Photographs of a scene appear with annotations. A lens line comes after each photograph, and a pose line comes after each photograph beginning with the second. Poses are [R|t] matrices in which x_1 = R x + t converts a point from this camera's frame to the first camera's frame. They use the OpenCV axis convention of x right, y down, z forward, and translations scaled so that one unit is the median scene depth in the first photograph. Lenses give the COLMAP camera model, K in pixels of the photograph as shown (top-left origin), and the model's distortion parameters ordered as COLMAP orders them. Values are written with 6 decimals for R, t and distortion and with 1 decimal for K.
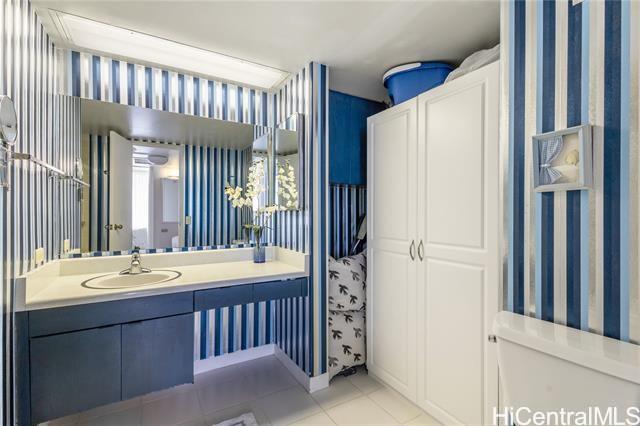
lens RADIAL K [[297.8, 0, 319.9], [0, 297.8, 212.4], [0, 0, 1]] dist [0.003612, -0.000839]
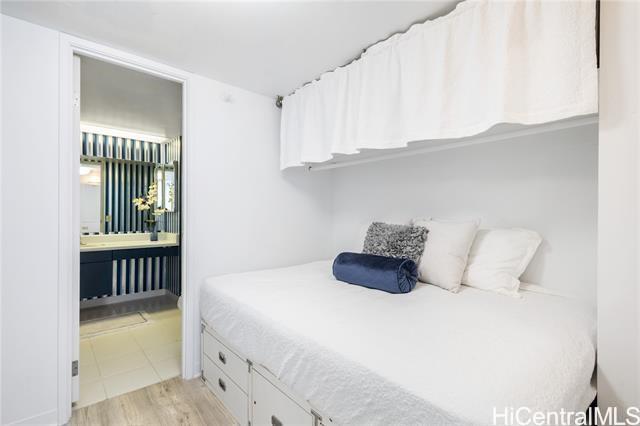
lens RADIAL K [[297.8, 0, 318.2], [0, 297.8, 213.7], [0, 0, 1]] dist [0.003612, -0.000839]
pose [[0.979915, -0.000211, 0.199416, 0.401093], [-0.000727, 0.999989, 0.004627, -0.003012], [-0.199415, -0.004679, 0.979904, -0.935064]]
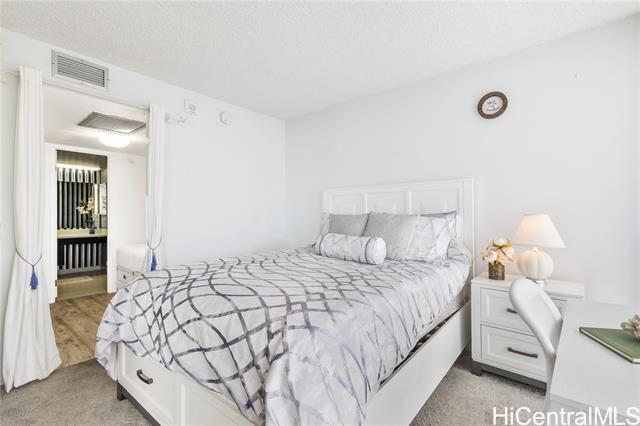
lens RADIAL K [[297.8, 0, 318.8], [0, 297.8, 212.5], [0, 0, 1]] dist [0.003612, -0.000839]
pose [[0.938109, -0.004488, 0.346310, 0.805694], [0.004111, 0.999990, 0.001821, -0.026317], [-0.346315, -0.000285, 0.938118, -2.303542]]
